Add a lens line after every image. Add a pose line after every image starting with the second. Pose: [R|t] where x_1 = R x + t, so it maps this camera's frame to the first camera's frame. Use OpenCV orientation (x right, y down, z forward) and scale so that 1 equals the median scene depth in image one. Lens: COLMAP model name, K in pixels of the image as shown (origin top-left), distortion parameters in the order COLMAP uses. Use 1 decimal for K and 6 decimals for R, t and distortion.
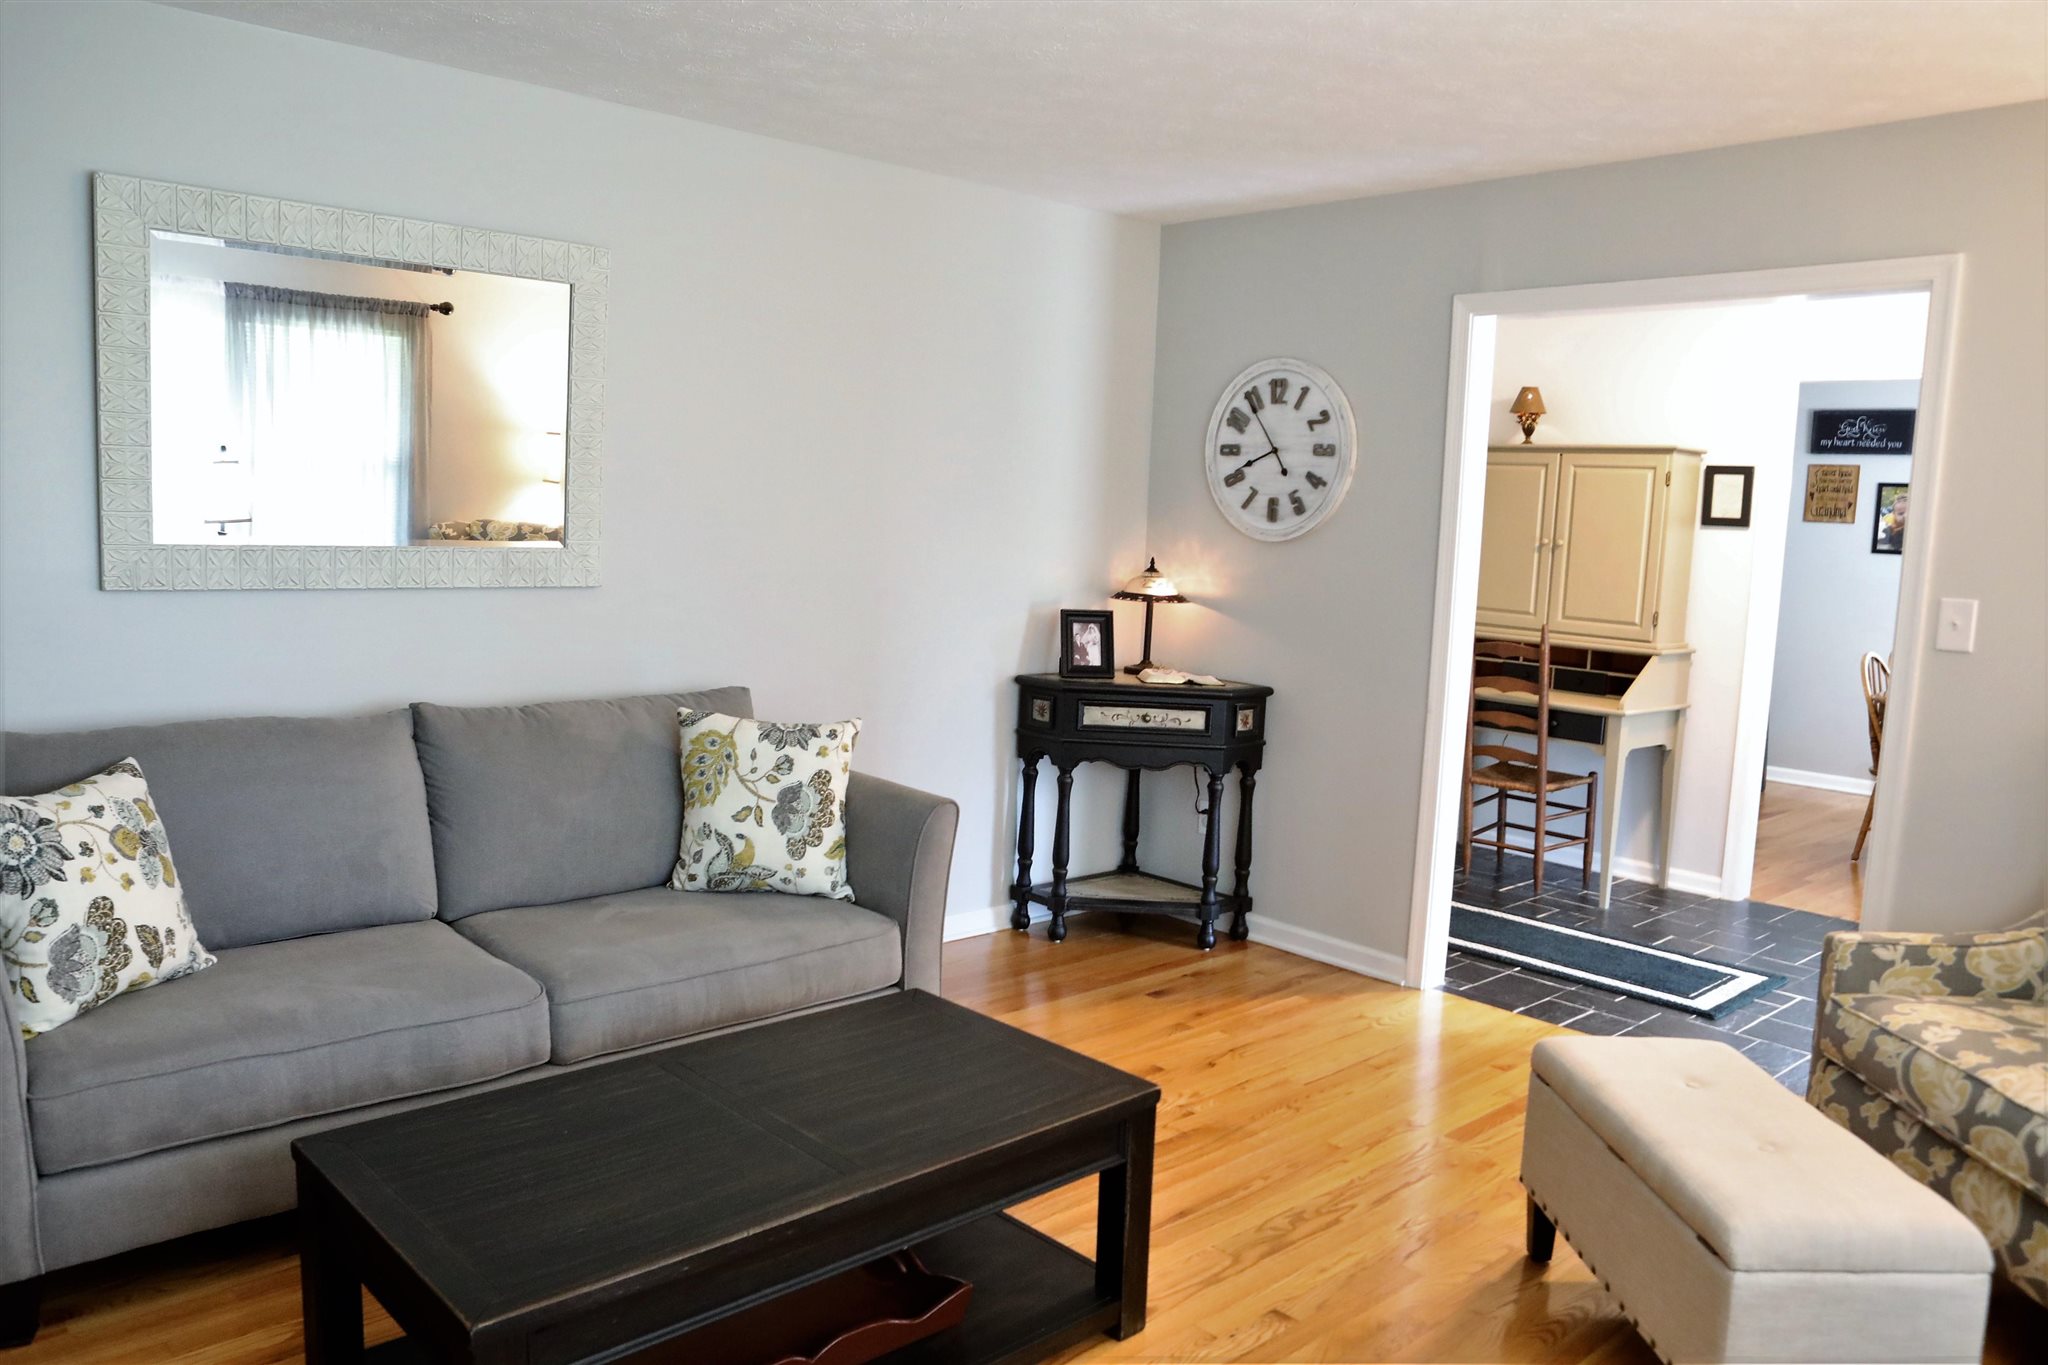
lens RADIAL K [[1433.3, 0, 1024.0], [0, 1433.3, 682.5], [0, 0, 1]] dist [-0.134036, 0.120485]
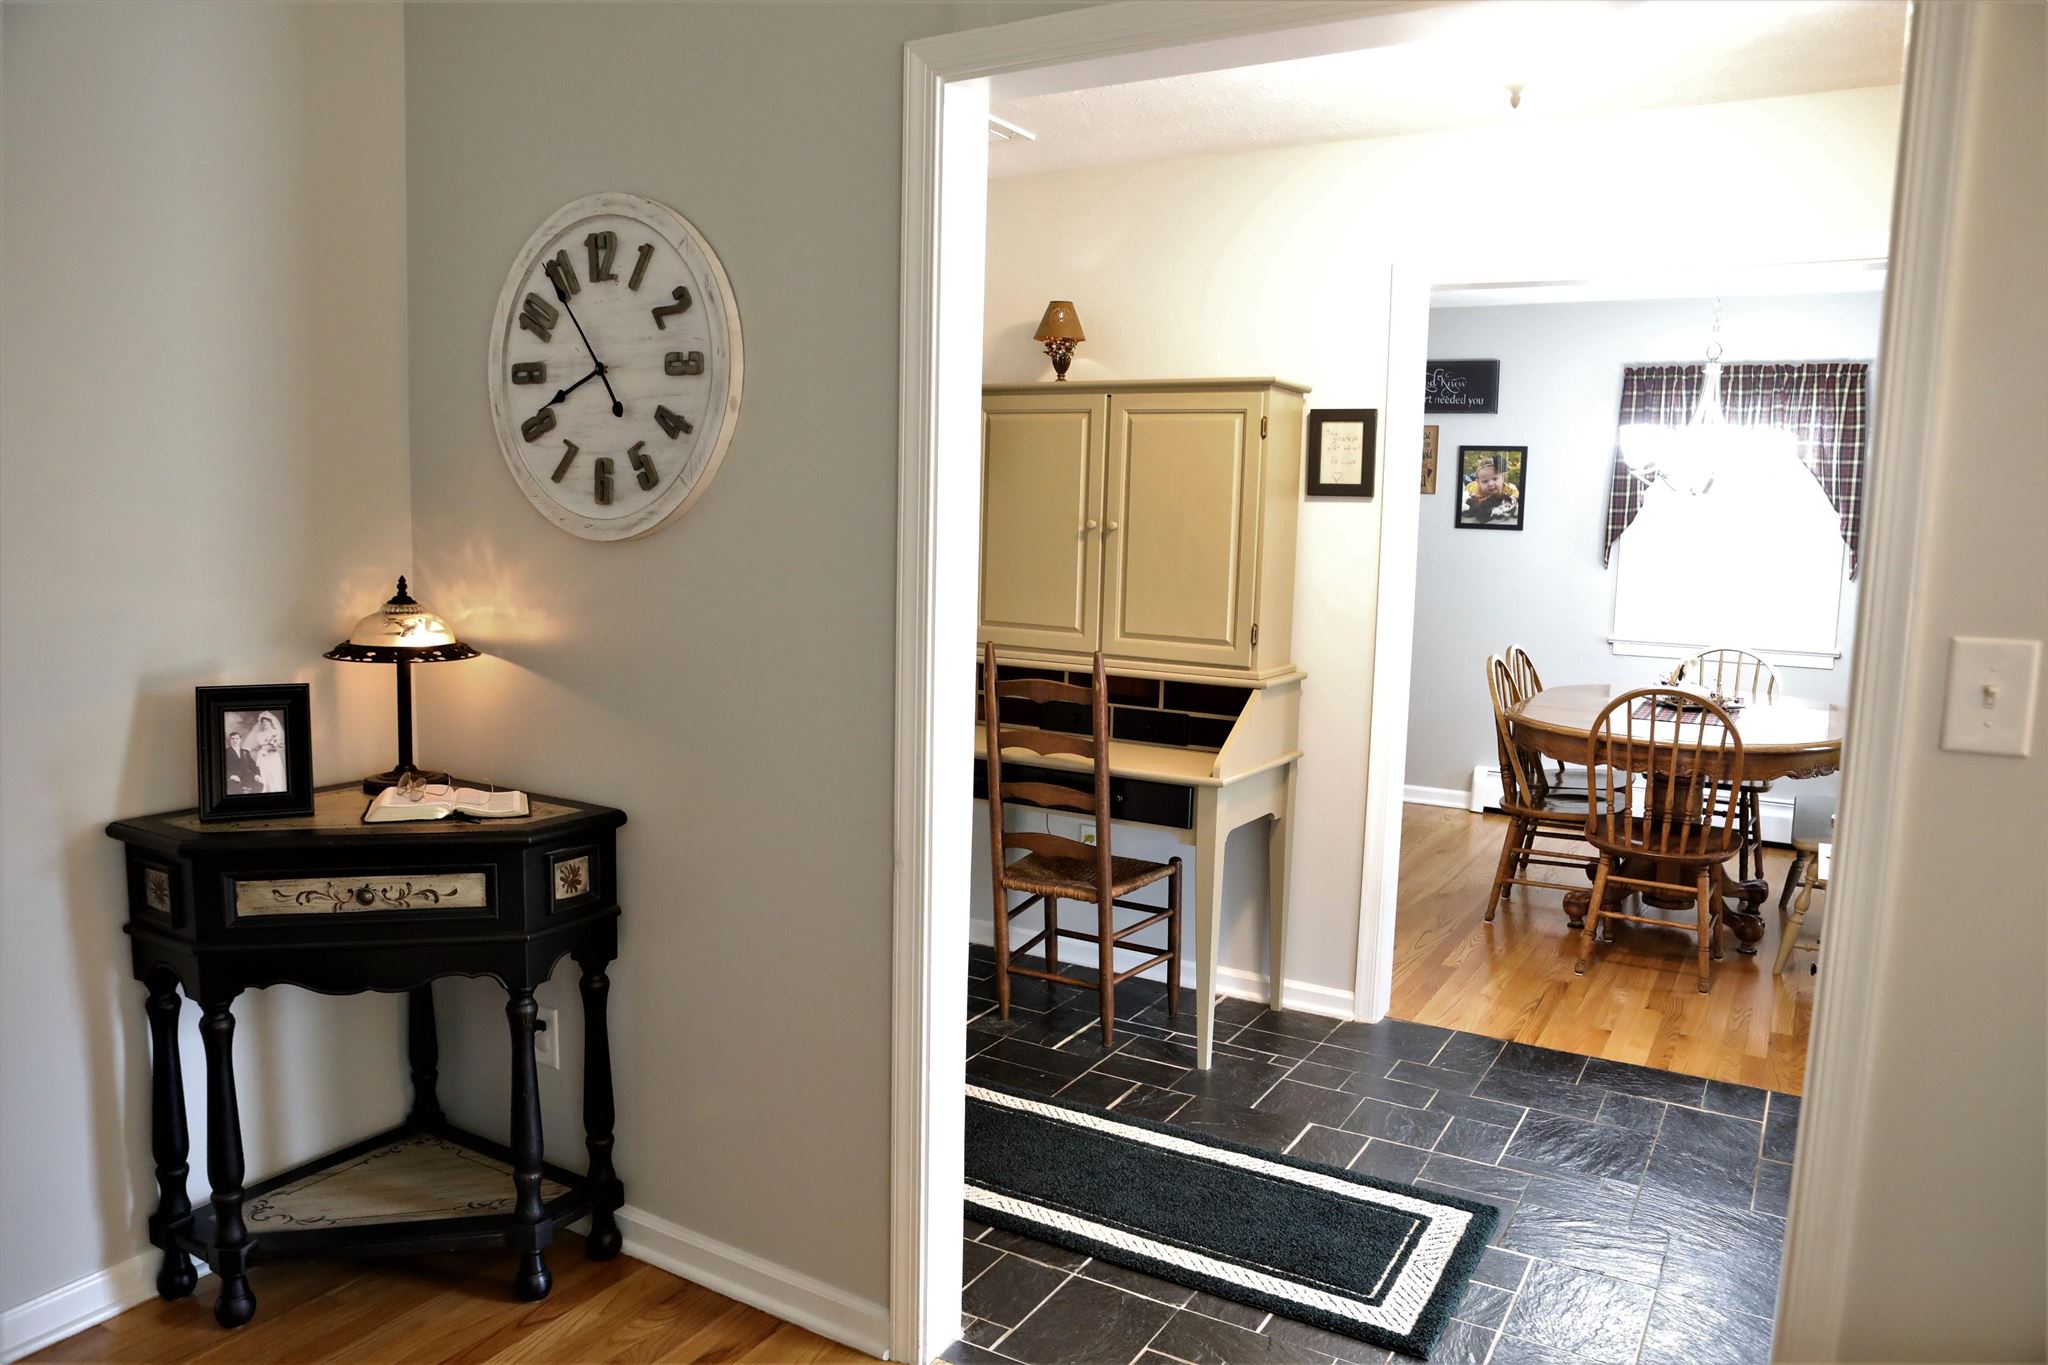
lens RADIAL K [[1433.3, 0, 1024.0], [0, 1433.3, 682.5], [0, 0, 1]] dist [-0.134036, 0.120485]
pose [[0.951950, -0.053293, 0.301582, 0.155690], [0.050845, 0.998579, 0.015967, -0.044949], [-0.302004, 0.000134, 0.953307, 0.433094]]
